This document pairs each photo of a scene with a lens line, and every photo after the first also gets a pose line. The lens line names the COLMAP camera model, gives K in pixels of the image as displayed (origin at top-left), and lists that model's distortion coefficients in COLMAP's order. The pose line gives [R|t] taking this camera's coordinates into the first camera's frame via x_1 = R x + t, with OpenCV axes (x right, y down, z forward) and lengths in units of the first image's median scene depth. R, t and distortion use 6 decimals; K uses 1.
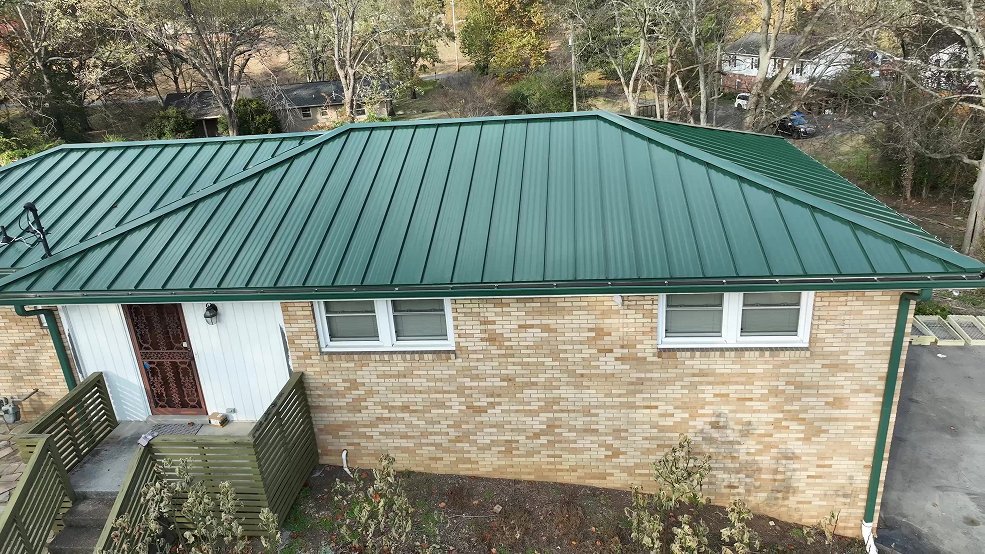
lens RADIAL K [[713.3, 0, 492.5], [0, 713.3, 277.0], [0, 0, 1]] dist [0.010193, 0.011655]
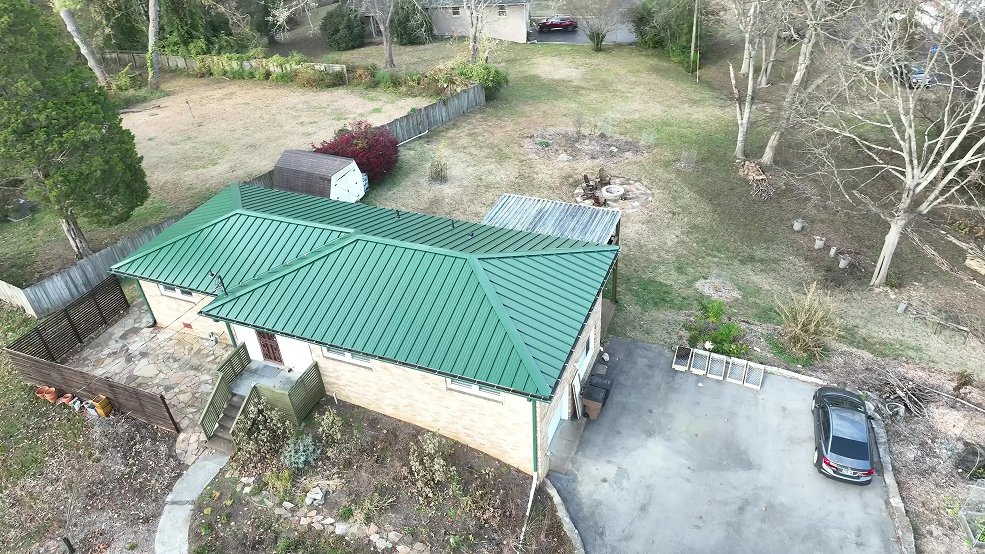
lens RADIAL K [[745.8, 0, 492.5], [0, 745.8, 277.0], [0, 0, 1]] dist [0.033334, 0.001680]
pose [[0.955485, 0.173333, -0.238757, 0.856238], [-0.103614, 0.954823, 0.278527, -0.906898], [0.276248, -0.241390, 0.930278, -1.117519]]
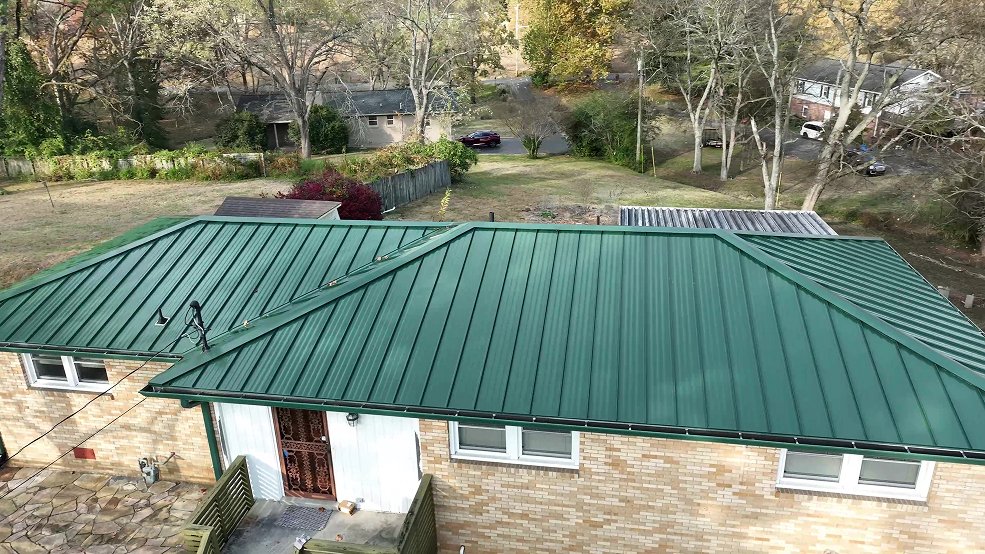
lens RADIAL K [[713.3, 0, 492.5], [0, 713.3, 277.0], [0, 0, 1]] dist [0.010193, 0.011655]
pose [[0.996589, 0.065704, -0.049941, -0.142037], [-0.065063, 0.997778, 0.014339, -0.185796], [0.050772, -0.011041, 0.998649, -0.062201]]
